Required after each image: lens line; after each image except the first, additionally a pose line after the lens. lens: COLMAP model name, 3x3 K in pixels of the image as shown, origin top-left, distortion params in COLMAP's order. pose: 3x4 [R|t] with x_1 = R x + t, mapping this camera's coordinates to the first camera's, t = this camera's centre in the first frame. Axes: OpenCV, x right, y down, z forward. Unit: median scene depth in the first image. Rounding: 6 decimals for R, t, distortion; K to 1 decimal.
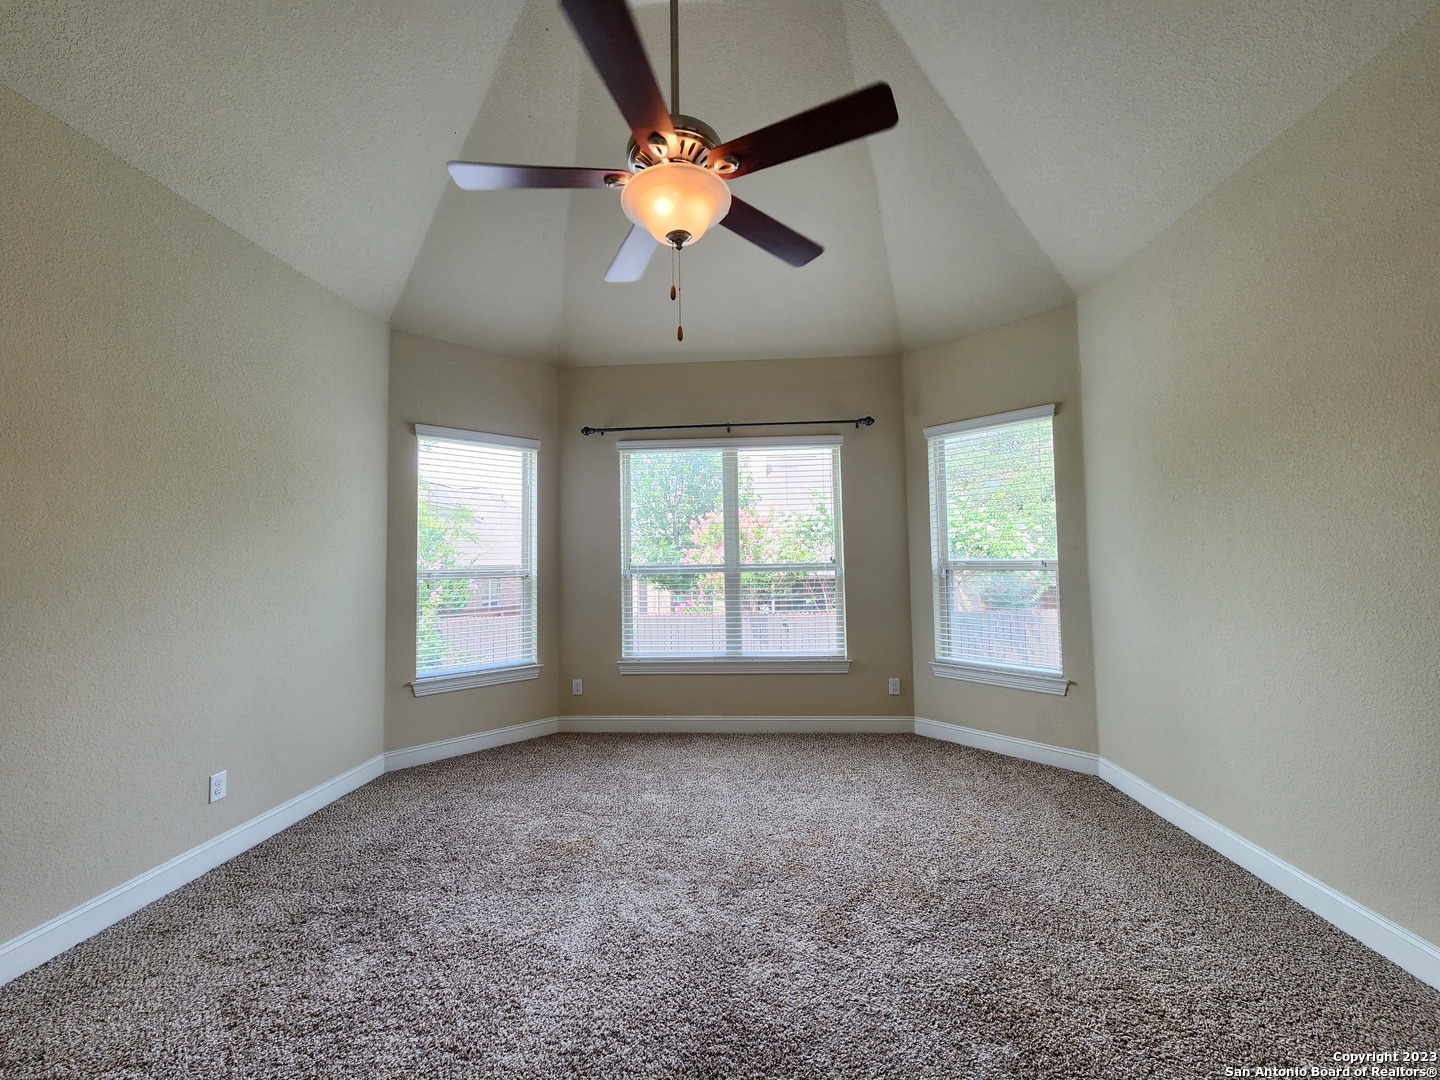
lens RADIAL K [[586.2, 0, 719.9], [0, 586.2, 533.1], [0, 0, 1]] dist [0.000068, -0.000581]
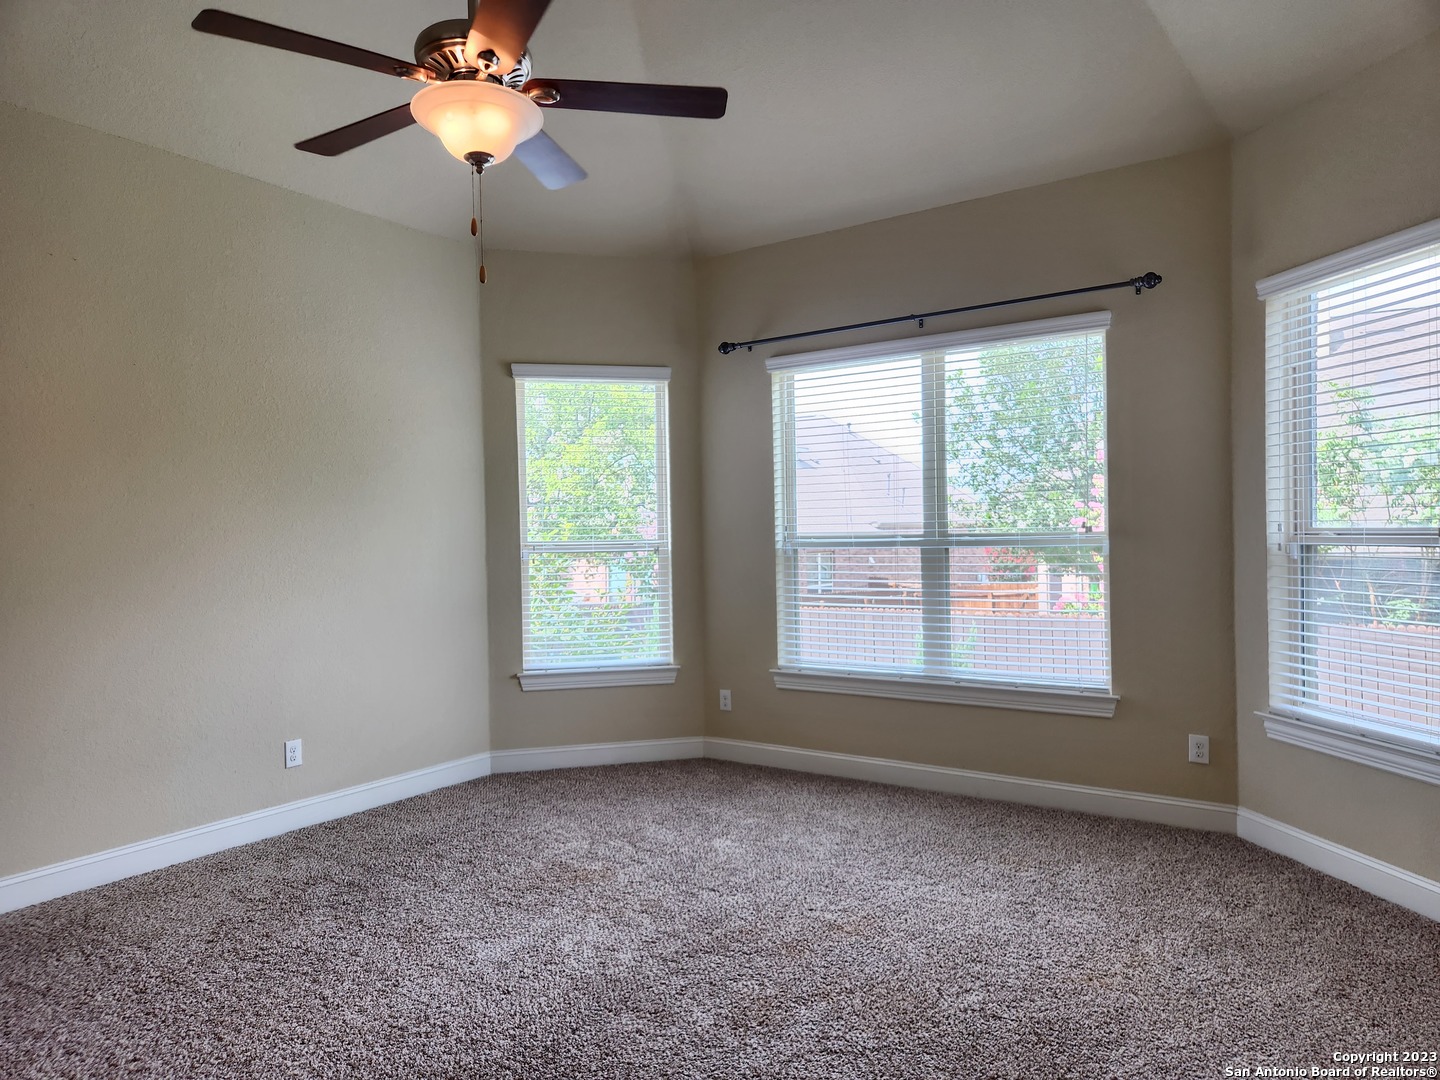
lens RADIAL K [[969.4, 0, 730.3], [0, 969.4, 552.9], [0, 0, 1]] dist [0.058556, -0.032017]
pose [[0.864083, 0.010855, -0.503233, 0.396594], [0.027841, 0.997206, 0.069314, -0.007330], [0.502579, -0.073904, 0.861366, -0.037667]]
